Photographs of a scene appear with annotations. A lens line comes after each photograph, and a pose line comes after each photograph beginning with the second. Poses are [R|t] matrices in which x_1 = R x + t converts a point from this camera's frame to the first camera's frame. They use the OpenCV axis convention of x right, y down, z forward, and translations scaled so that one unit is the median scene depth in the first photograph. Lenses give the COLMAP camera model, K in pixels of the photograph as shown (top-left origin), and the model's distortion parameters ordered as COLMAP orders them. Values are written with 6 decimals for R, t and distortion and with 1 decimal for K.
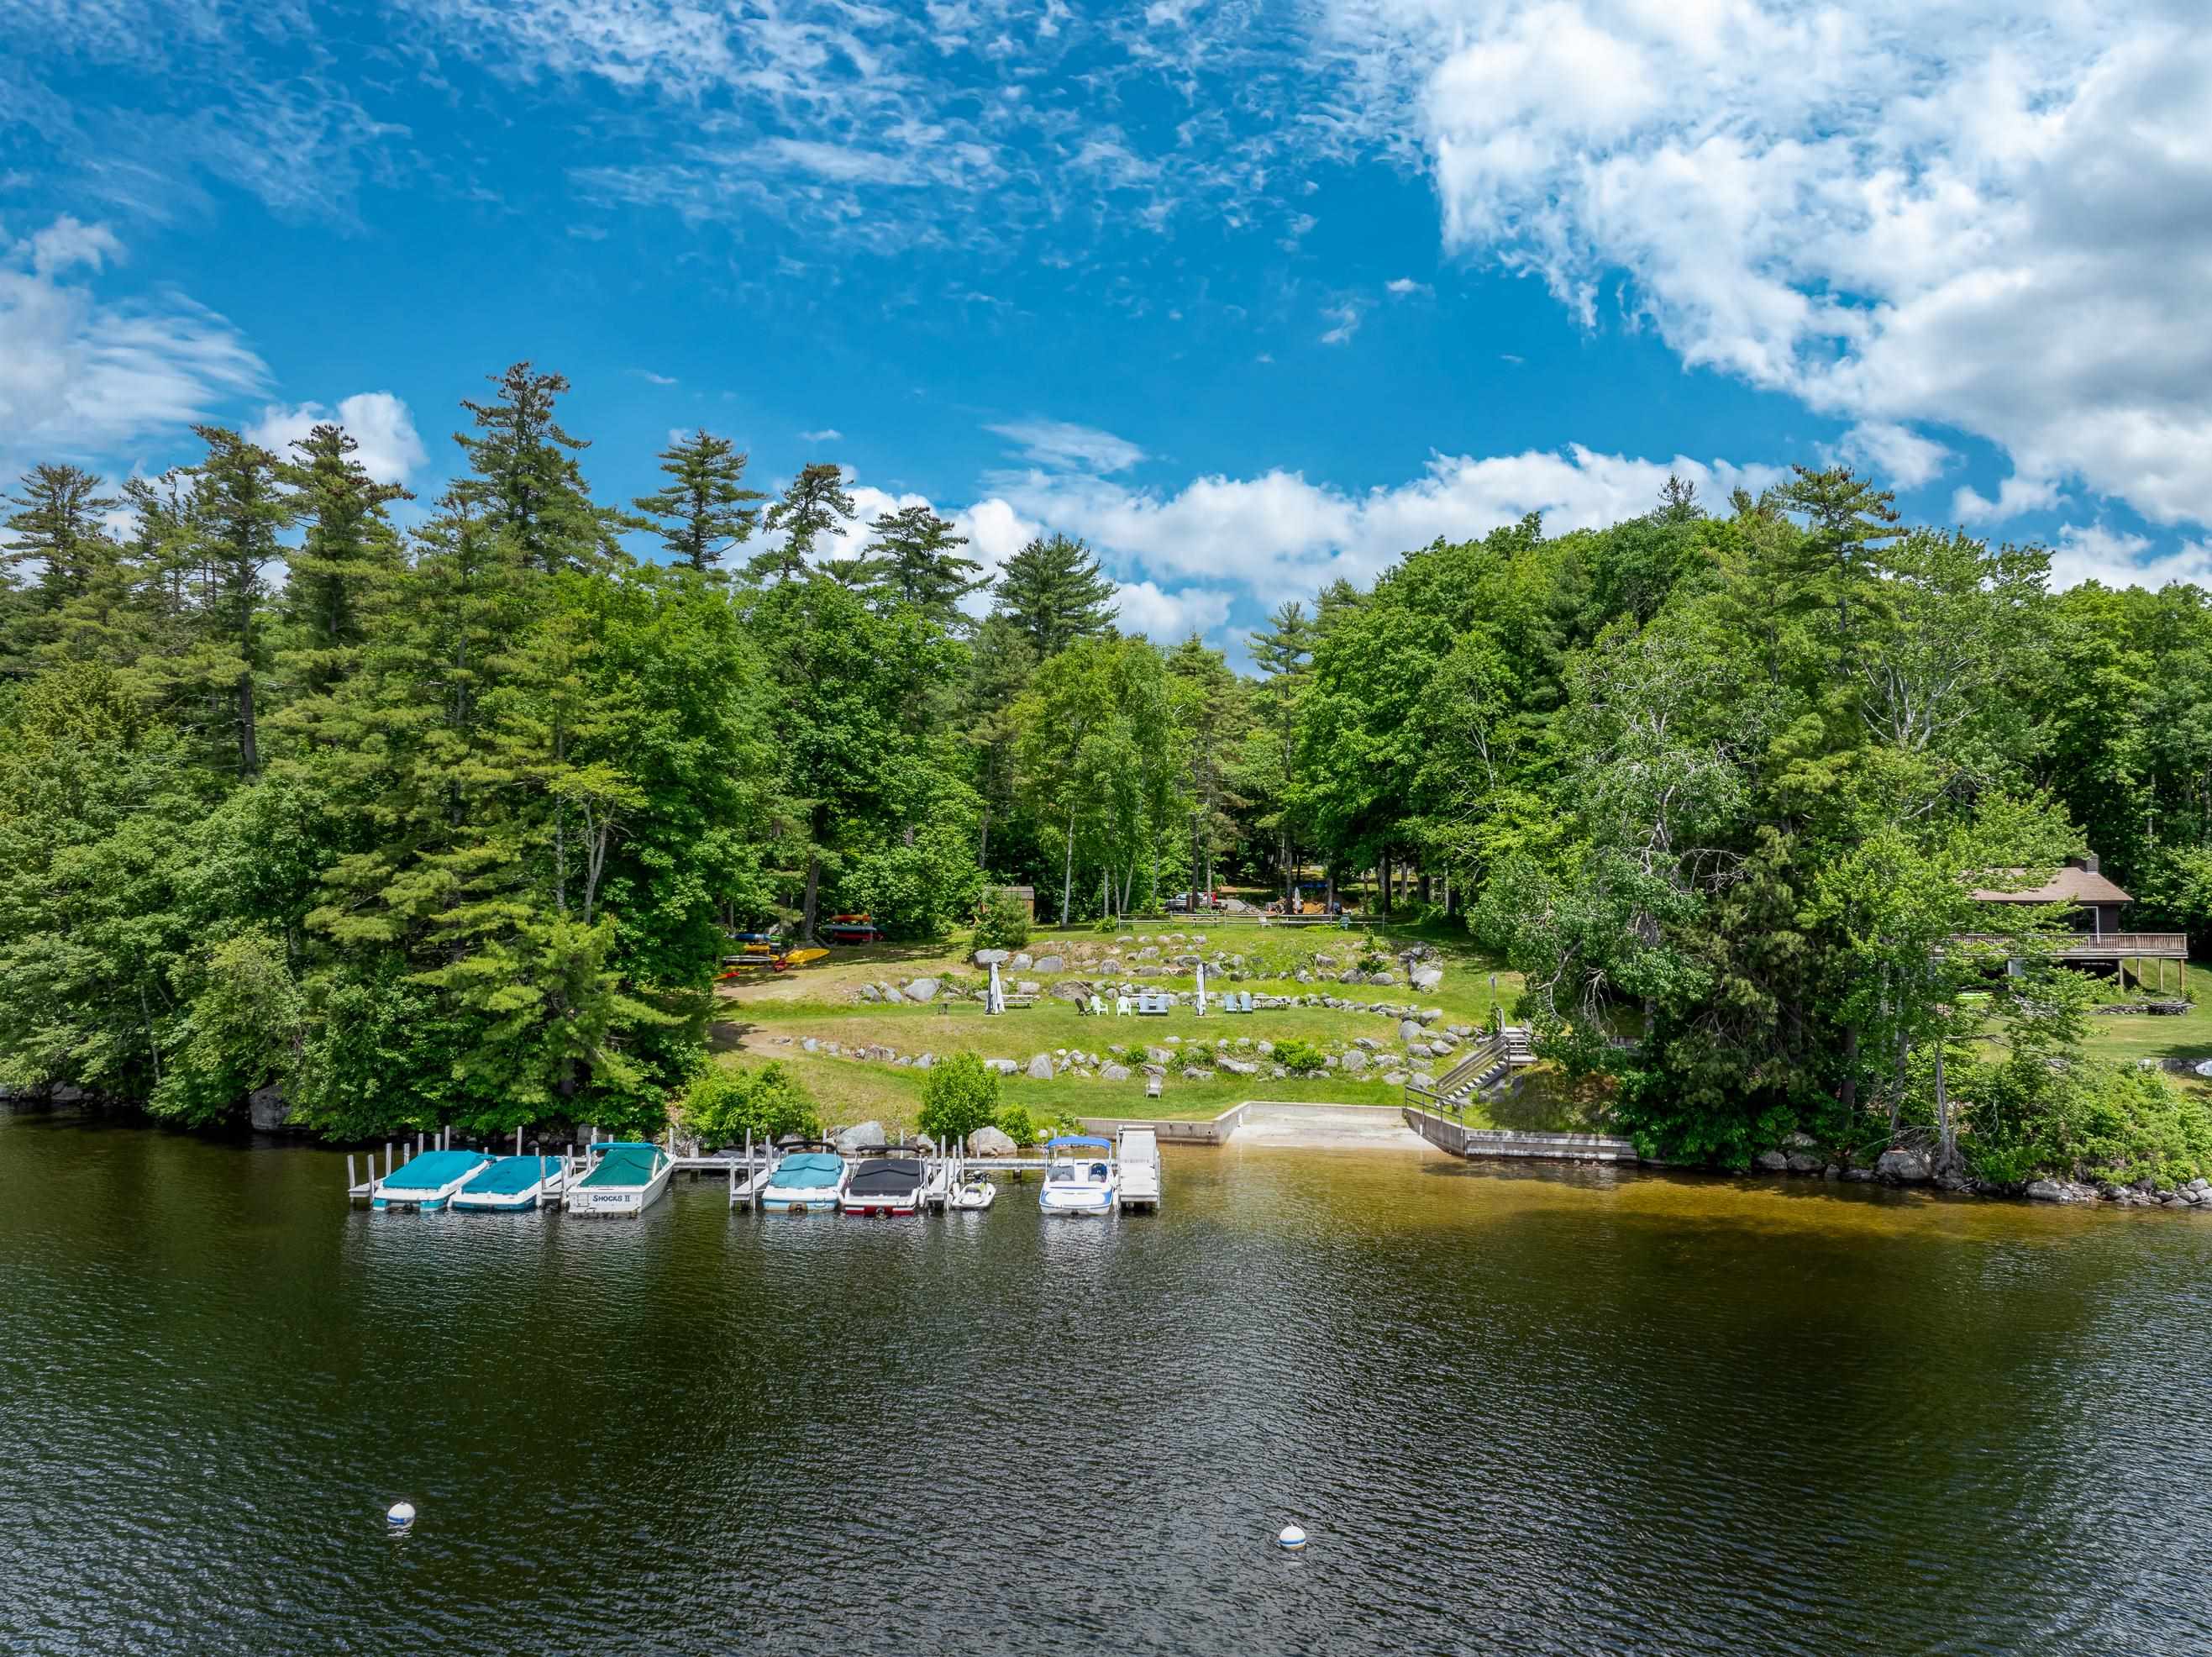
lens RADIAL K [[1572.4, 0, 1107.1], [0, 1572.4, 861.0], [0, 0, 1]] dist [-0.041363, -0.003043]
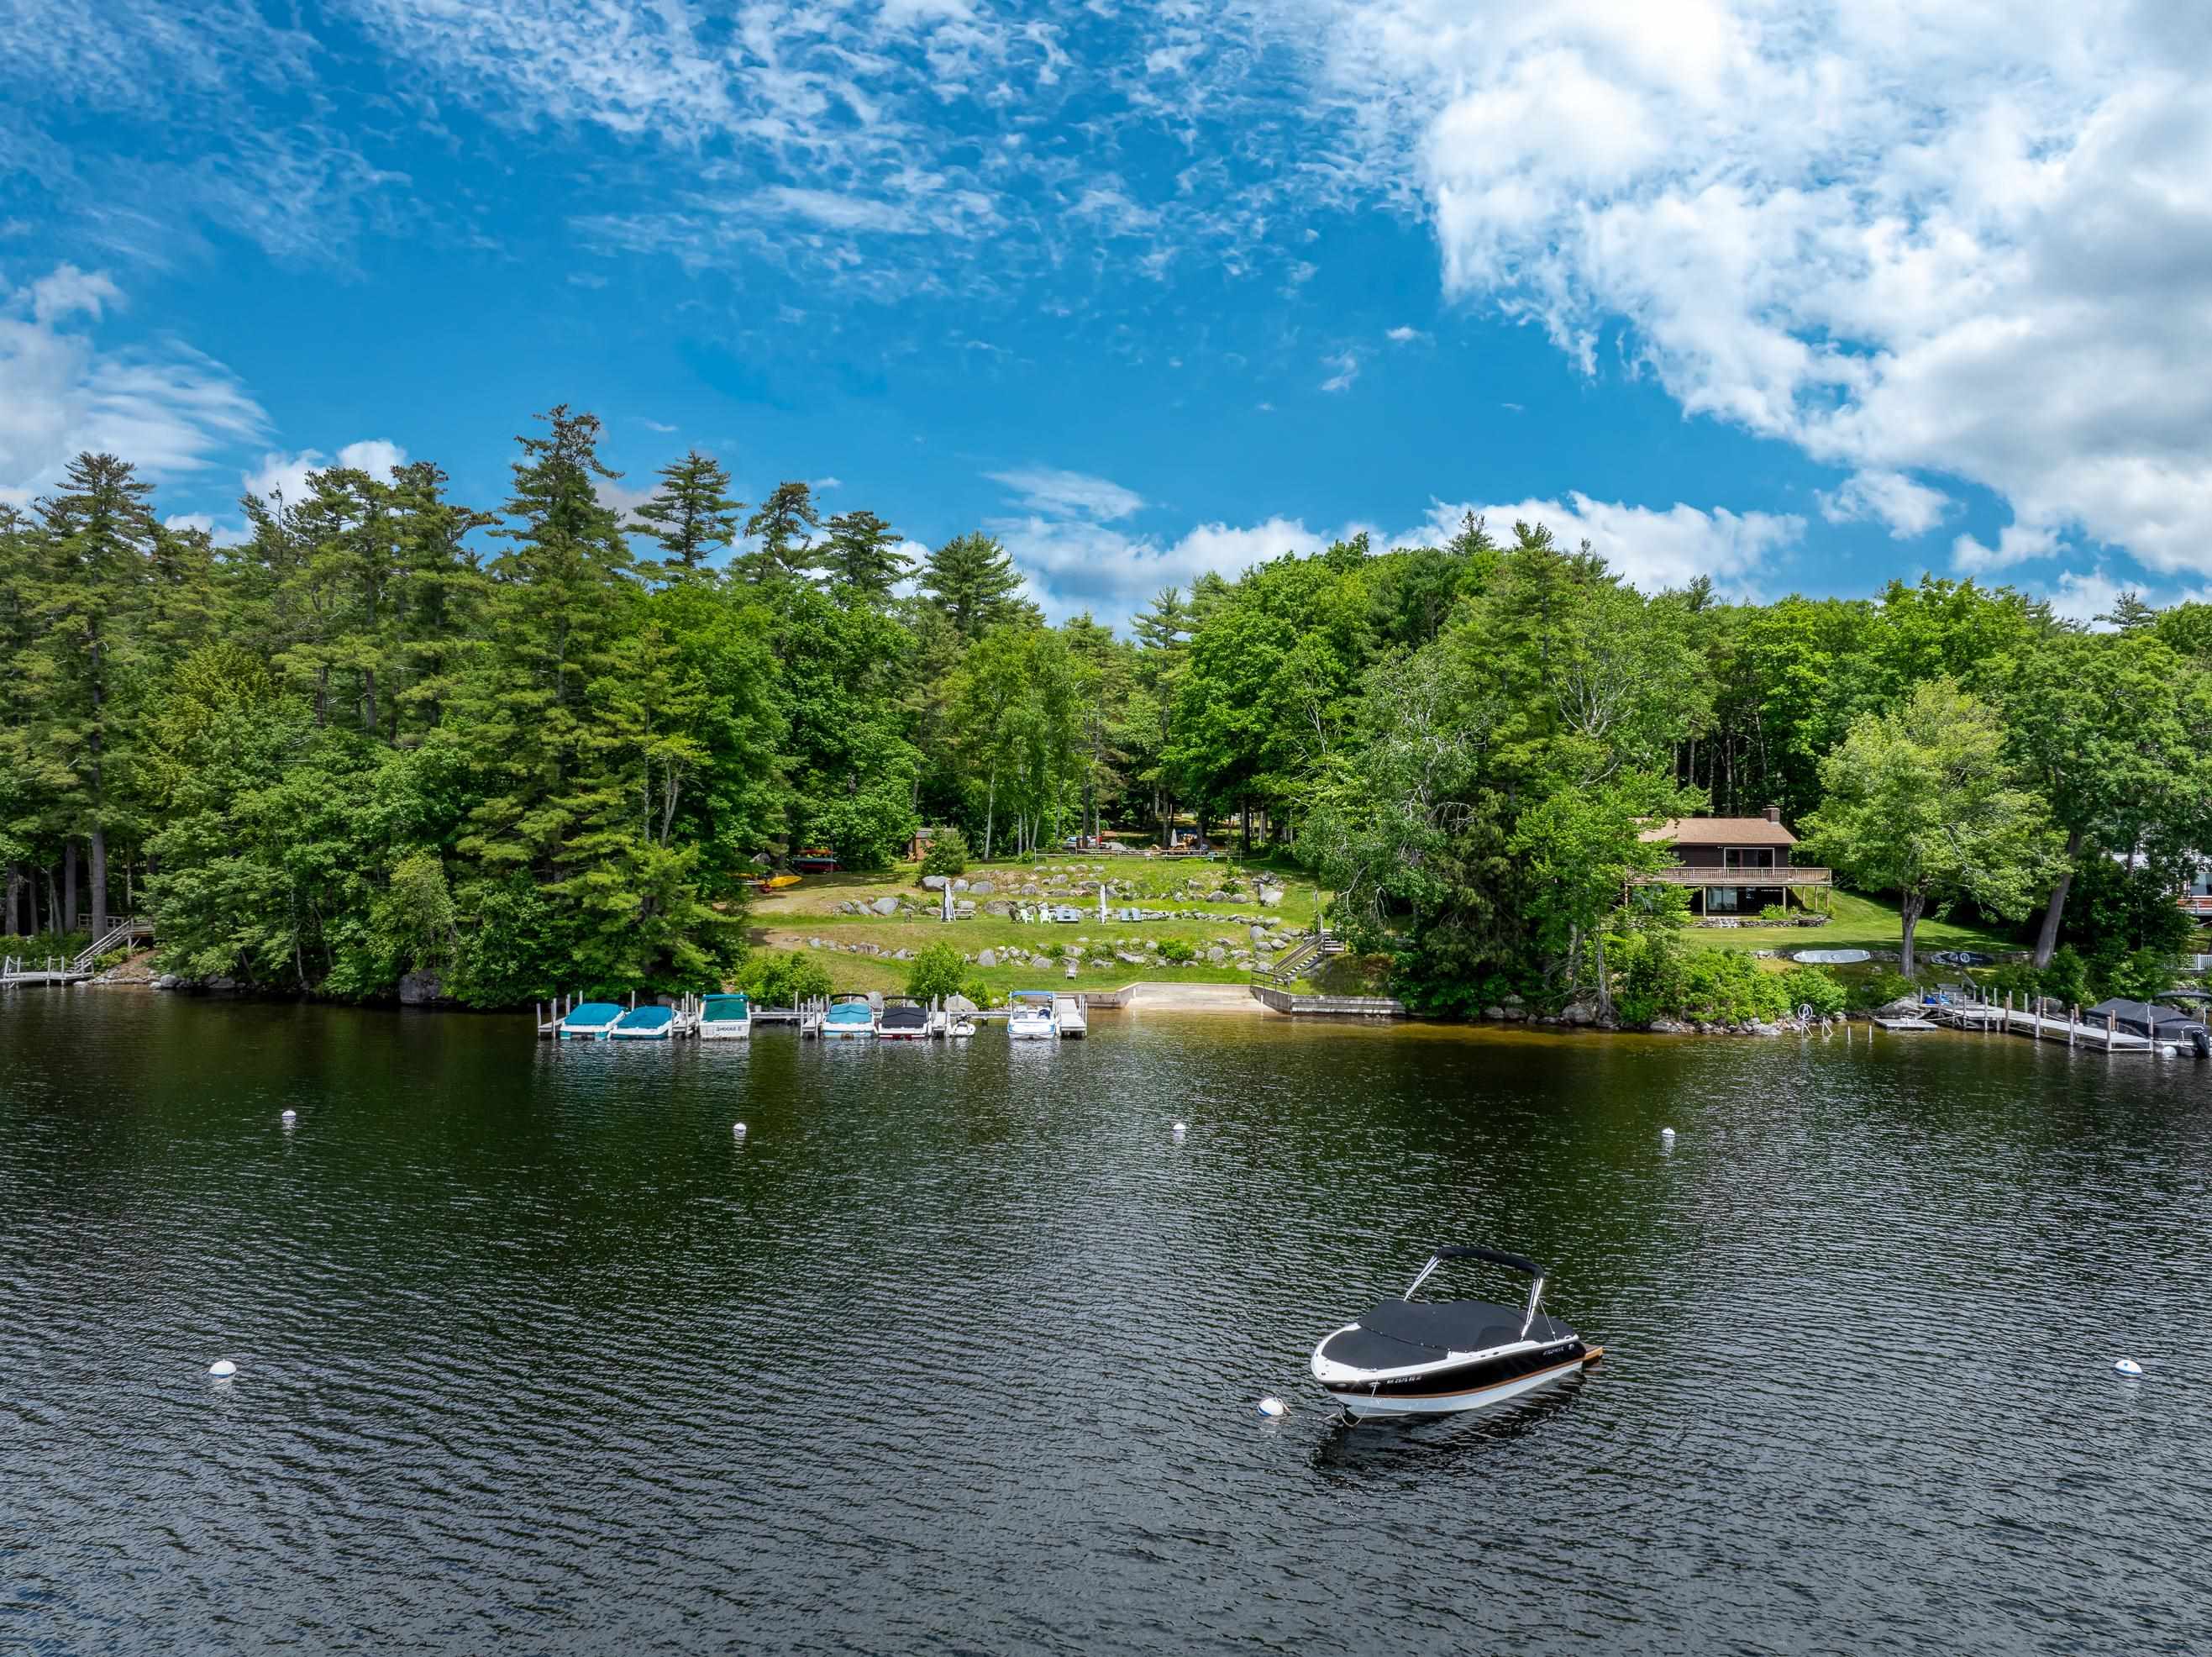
lens RADIAL K [[1572.4, 0, 1107.1], [0, 1572.4, 861.0], [0, 0, 1]] dist [-0.041363, -0.003043]
pose [[0.996644, 0.005037, 0.081704, -0.050005], [-0.007759, 0.999424, 0.033035, 0.001150], [-0.081490, -0.033559, 0.996109, -0.357154]]
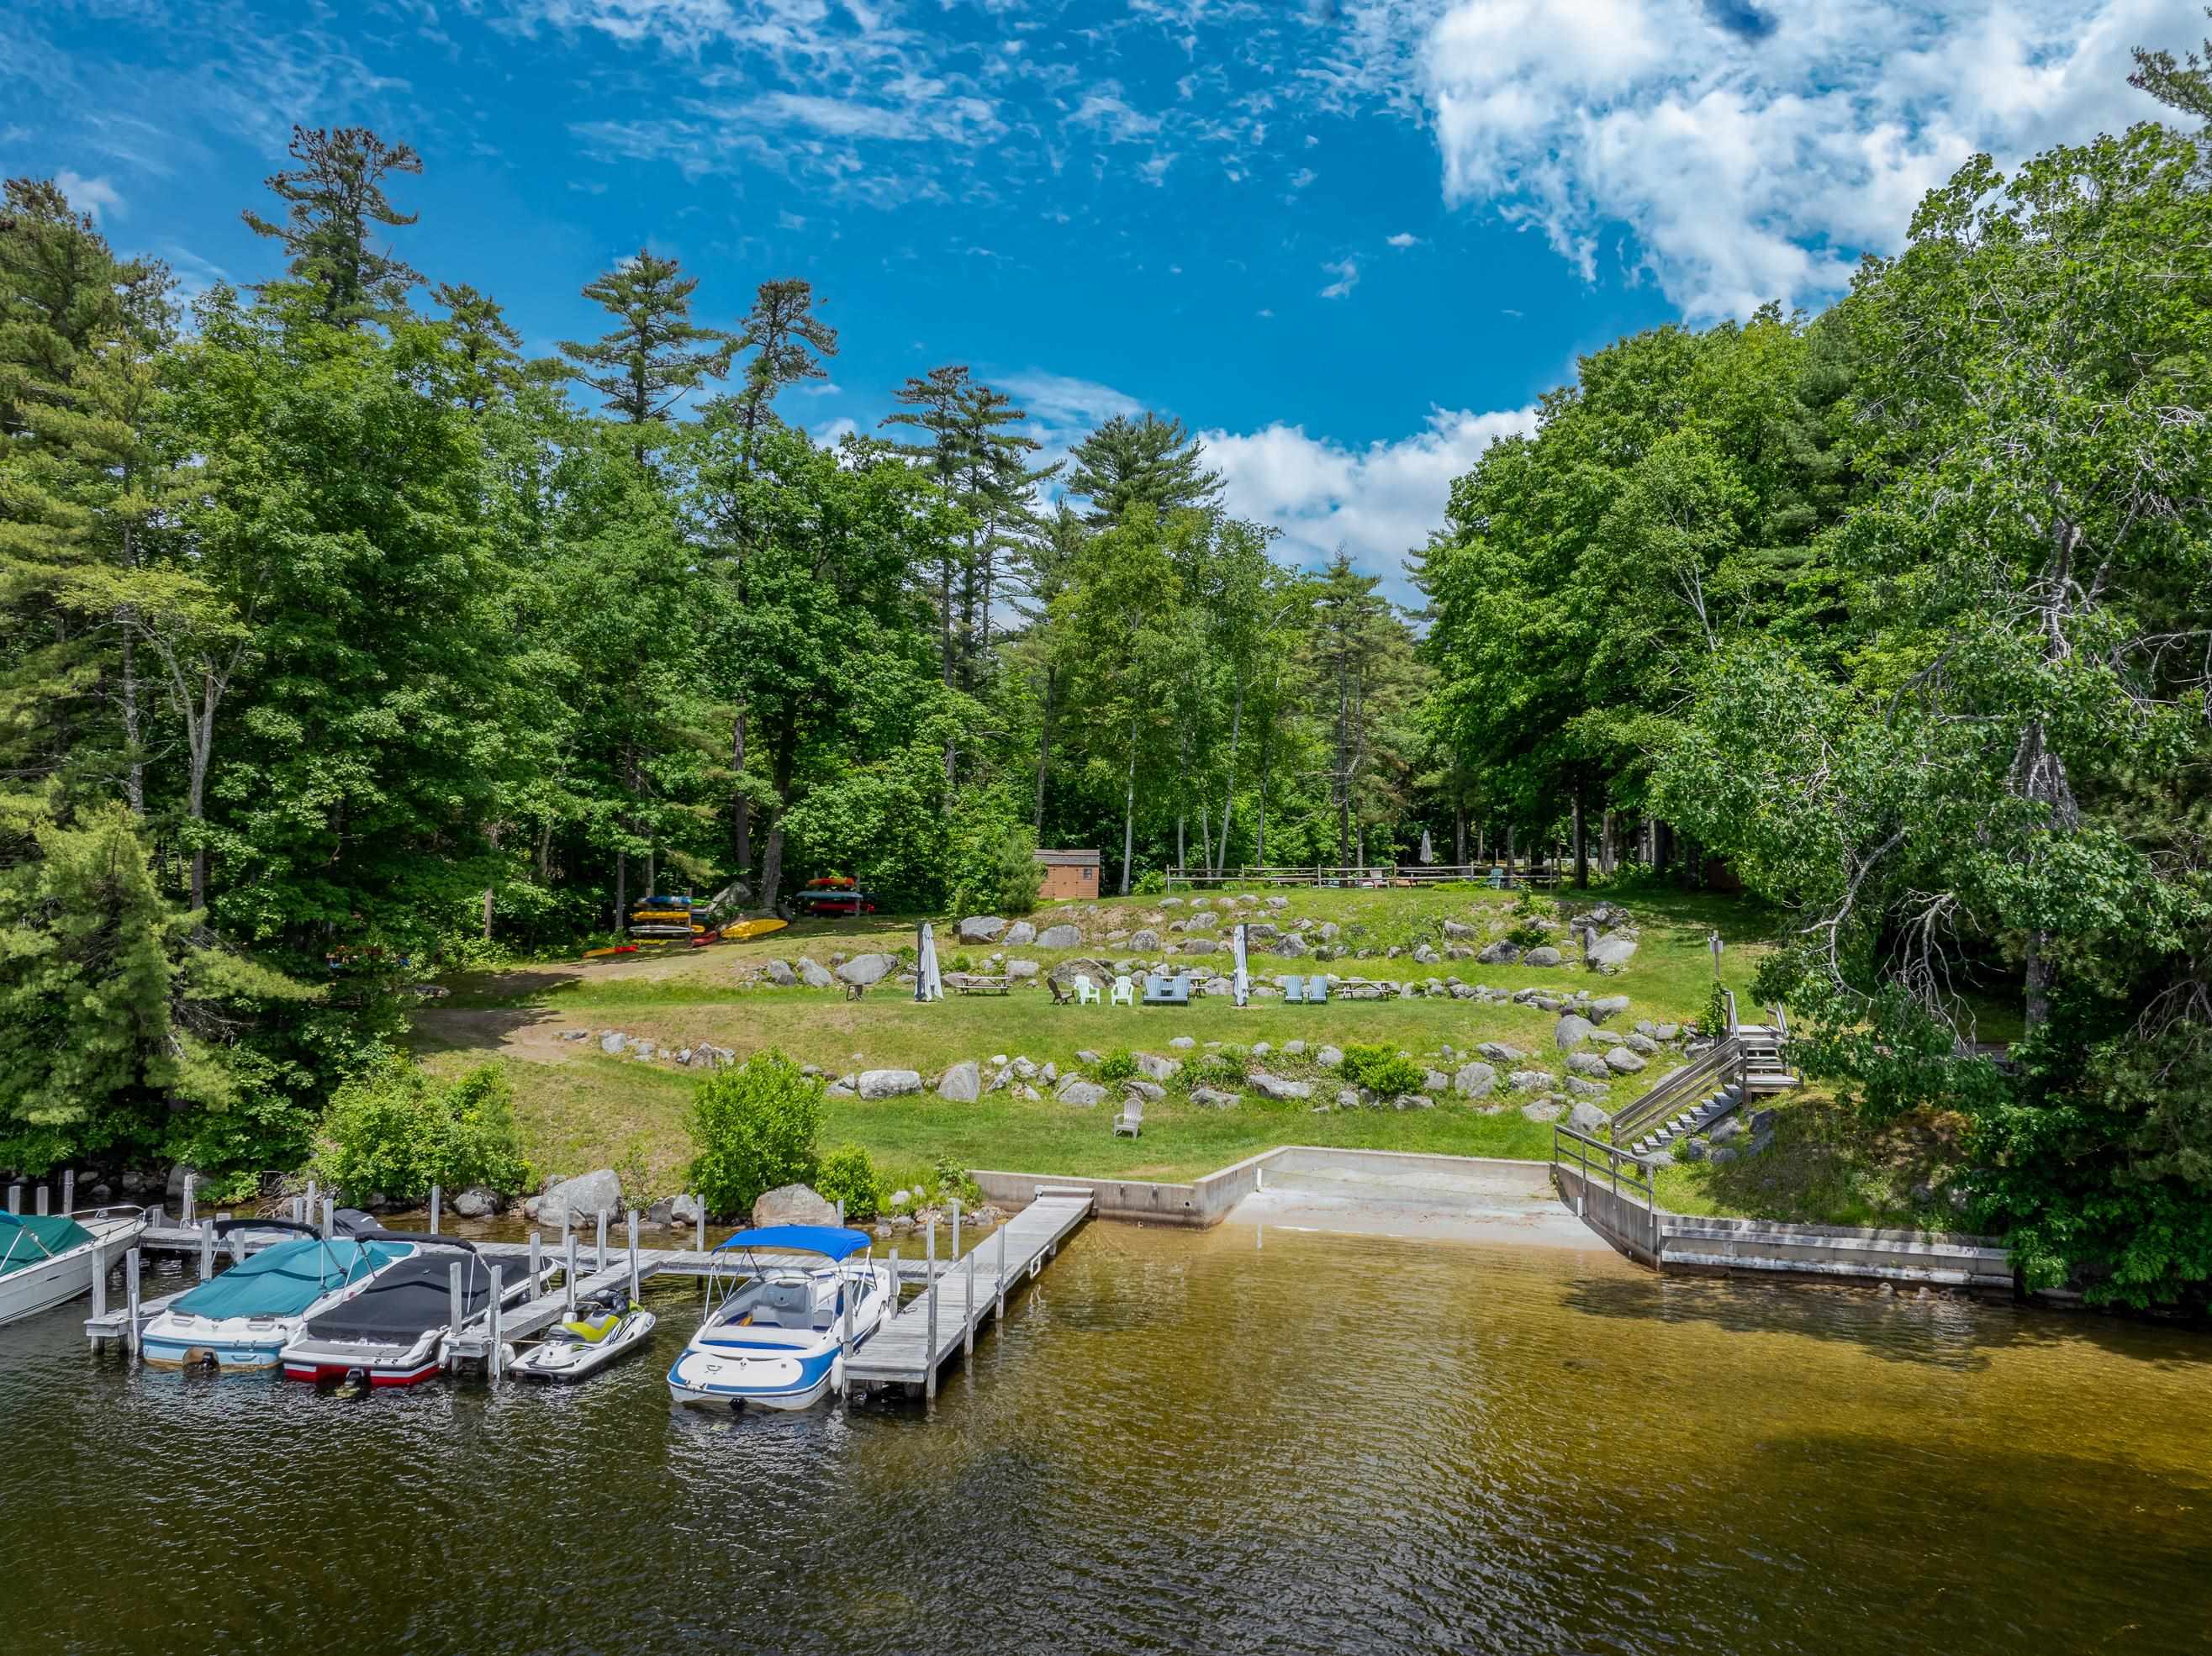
lens RADIAL K [[1585.1, 0, 1106.0], [0, 1585.1, 828.0], [0, 0, 1]] dist [-0.036735, -0.006287]
pose [[0.990668, -0.006453, -0.136145, 0.100363], [0.002072, 0.999476, -0.032297, 0.050445], [0.136282, 0.031714, 0.990162, 0.382241]]
